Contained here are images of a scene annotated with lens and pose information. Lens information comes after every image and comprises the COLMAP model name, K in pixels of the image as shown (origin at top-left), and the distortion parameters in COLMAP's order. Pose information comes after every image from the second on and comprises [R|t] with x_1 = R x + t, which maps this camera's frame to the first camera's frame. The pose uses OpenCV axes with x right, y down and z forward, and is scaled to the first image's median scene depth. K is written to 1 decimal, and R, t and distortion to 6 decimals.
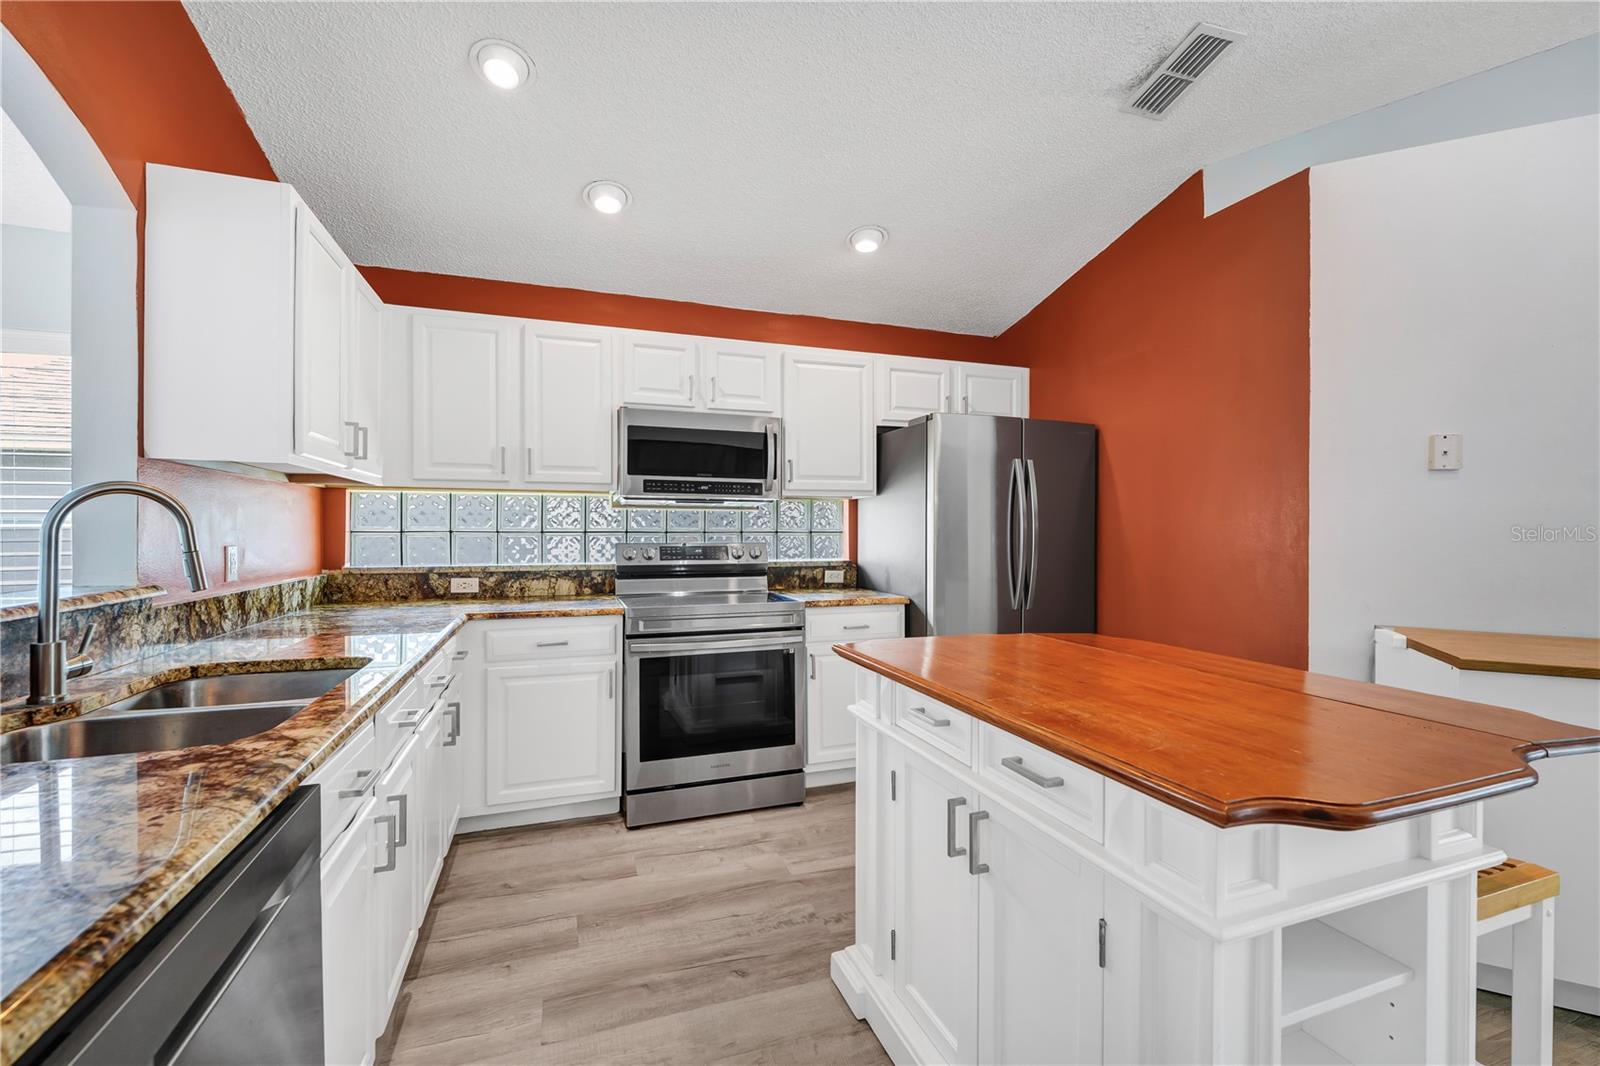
lens RADIAL K [[655.5, 0, 809.0], [0, 655.5, 541.0], [0, 0, 1]] dist [-0.001888, -0.001232]
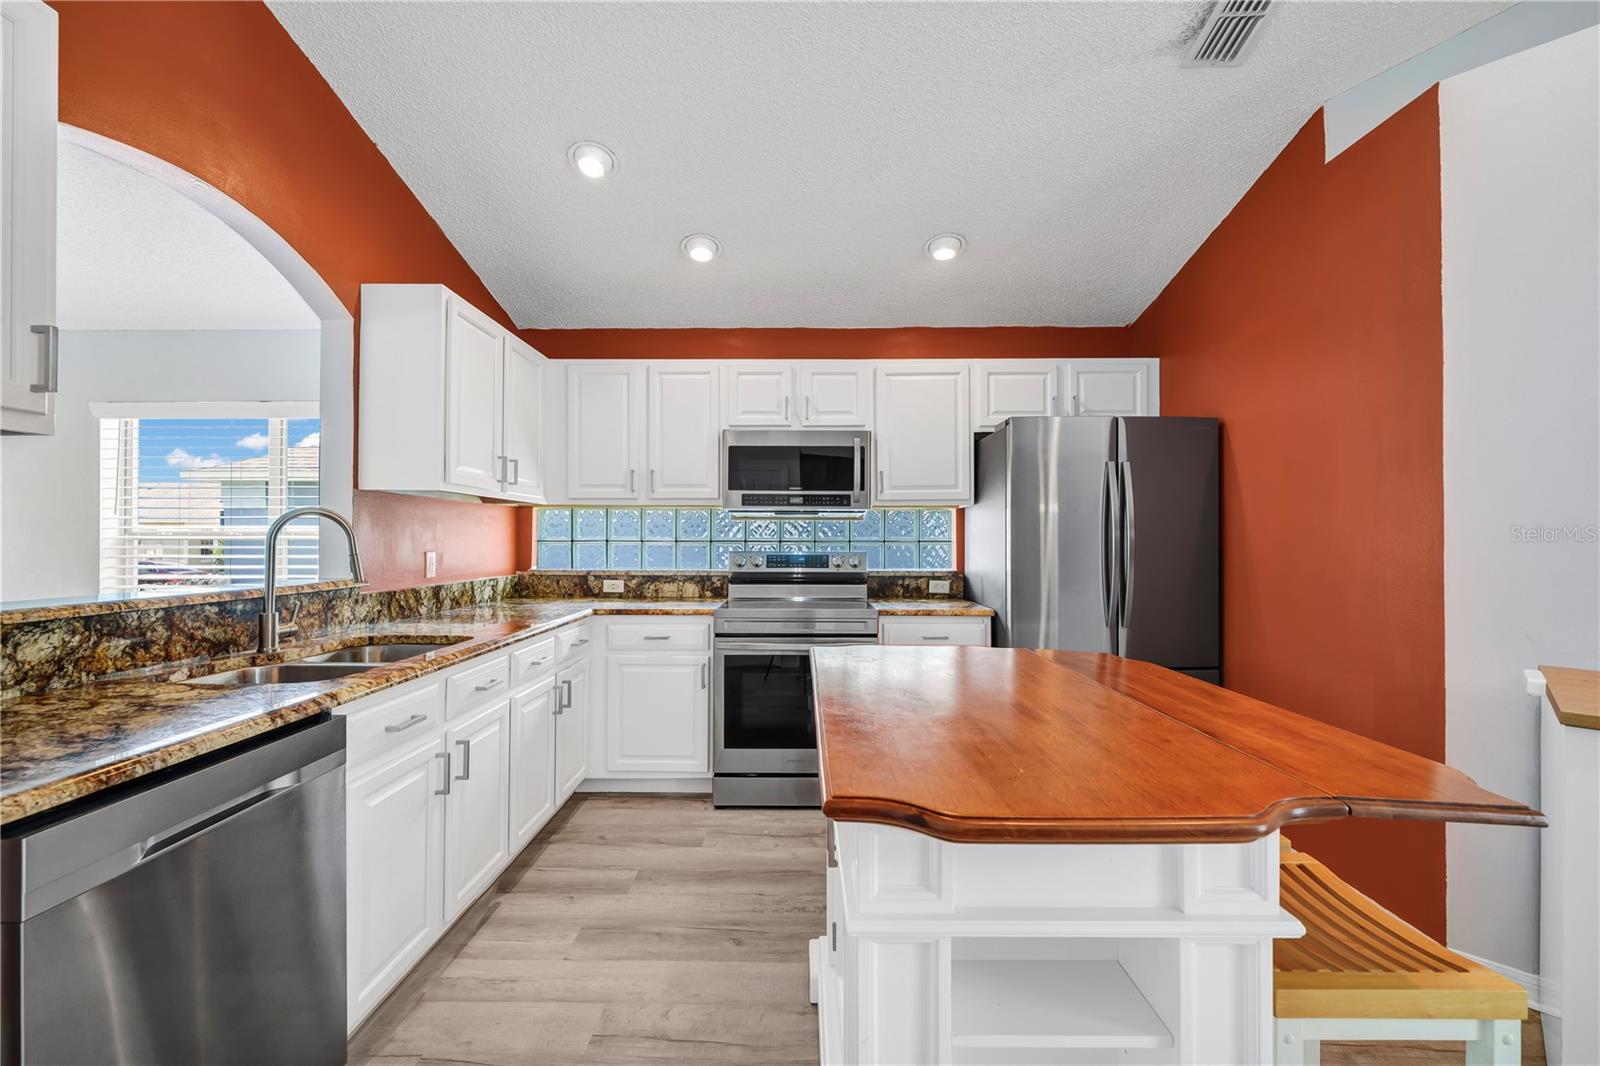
lens RADIAL K [[655.5, 0, 797.8], [0, 655.5, 536.9], [0, 0, 1]] dist [-0.001888, -0.001232]
pose [[0.934468, -0.004733, -0.356014, 0.222375], [-0.002966, 0.999773, -0.021076, 0.001556], [0.356033, 0.020751, 0.934243, -0.003475]]
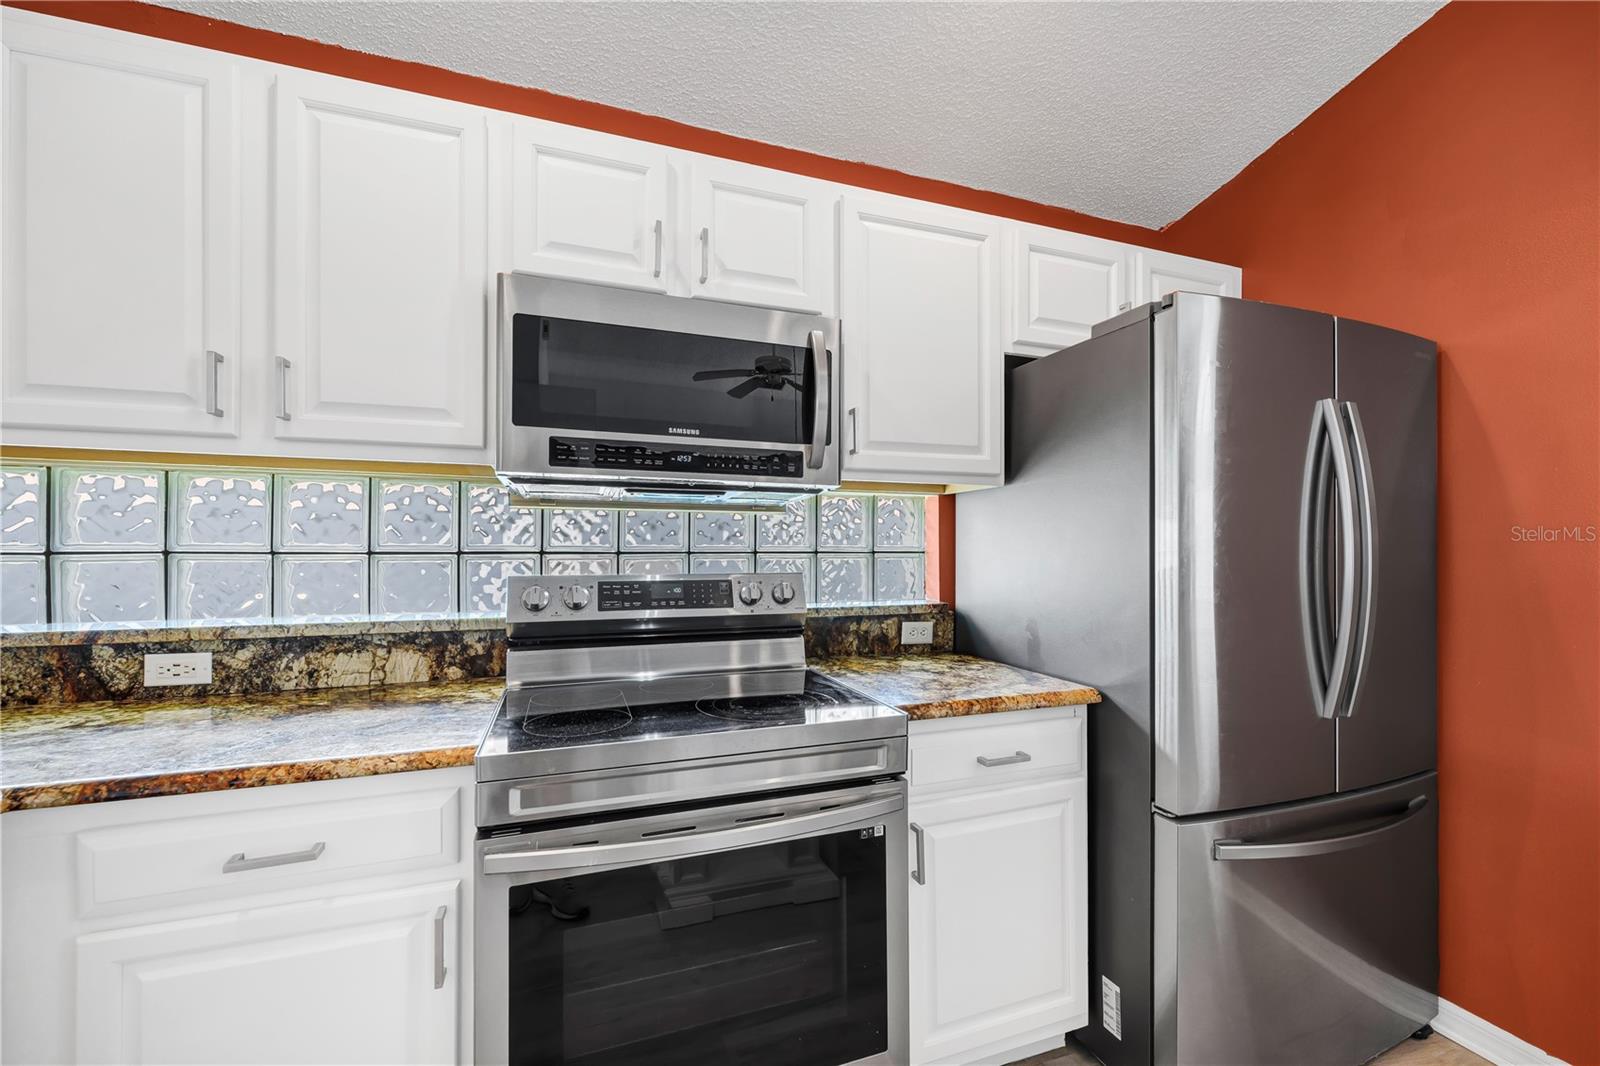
lens RADIAL K [[655.5, 0, 811.9], [0, 655.5, 547.7], [0, 0, 1]] dist [-0.001888, -0.001232]
pose [[0.999972, -0.004769, 0.005835, -0.074126], [0.004888, 0.999776, -0.020616, -0.007591], [-0.005736, 0.020644, 0.999770, 0.533354]]
